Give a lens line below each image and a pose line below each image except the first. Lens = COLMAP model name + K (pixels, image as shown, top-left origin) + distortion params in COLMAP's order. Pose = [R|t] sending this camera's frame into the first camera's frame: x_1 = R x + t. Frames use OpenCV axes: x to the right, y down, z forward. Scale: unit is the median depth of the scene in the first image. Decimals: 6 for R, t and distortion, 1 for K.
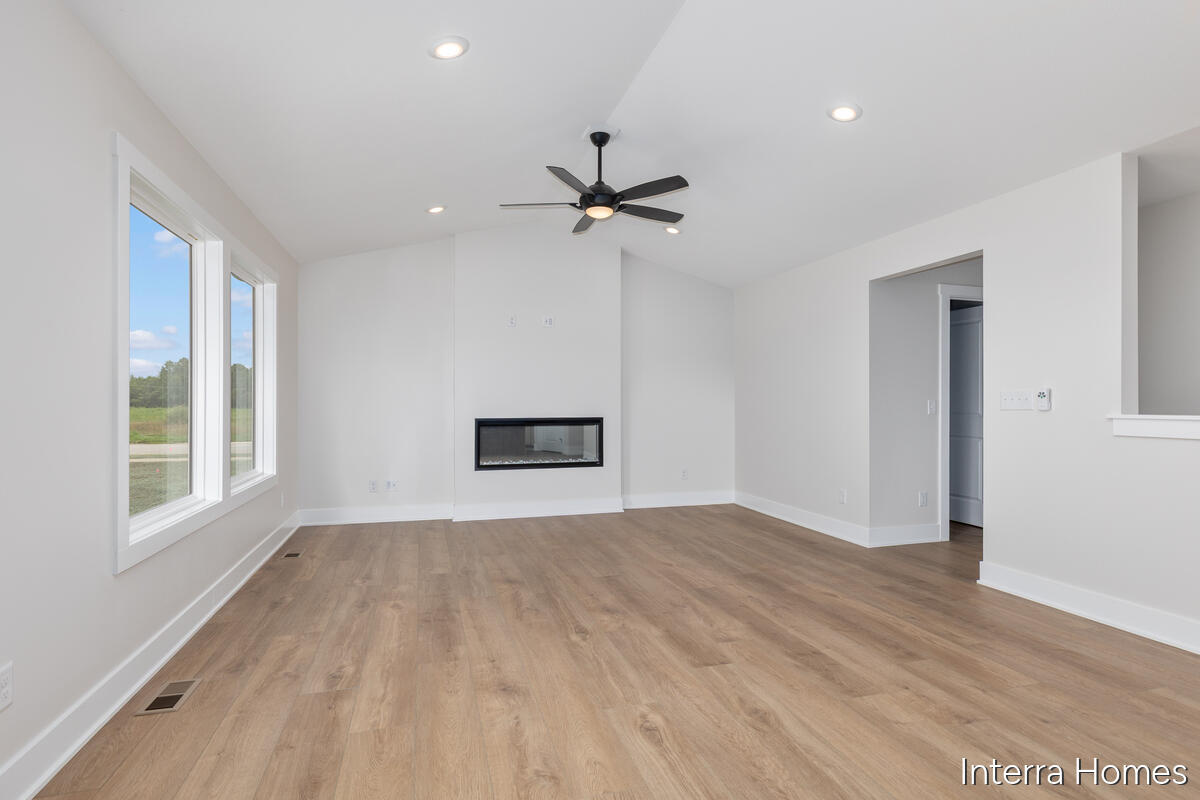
lens RADIAL K [[622.4, 0, 600.0], [0, 622.4, 400.0], [0, 0, 1]] dist [0.000027, 0.000245]
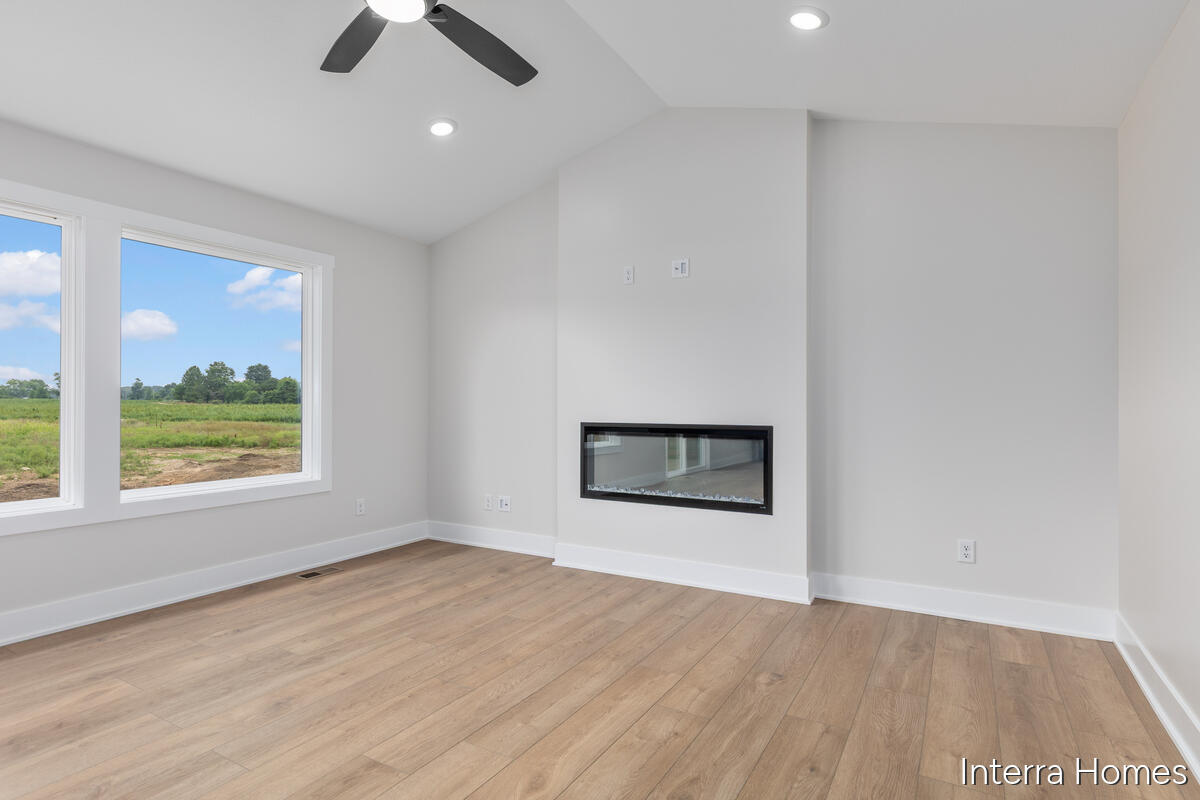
lens RADIAL K [[622.4, 0, 600.0], [0, 622.4, 400.0], [0, 0, 1]] dist [0.000027, 0.000245]
pose [[0.693807, -0.000798, -0.720160, 0.315785], [-0.000881, 0.999998, -0.001956, 0.005797], [0.720160, 0.001991, 0.693805, 0.532983]]
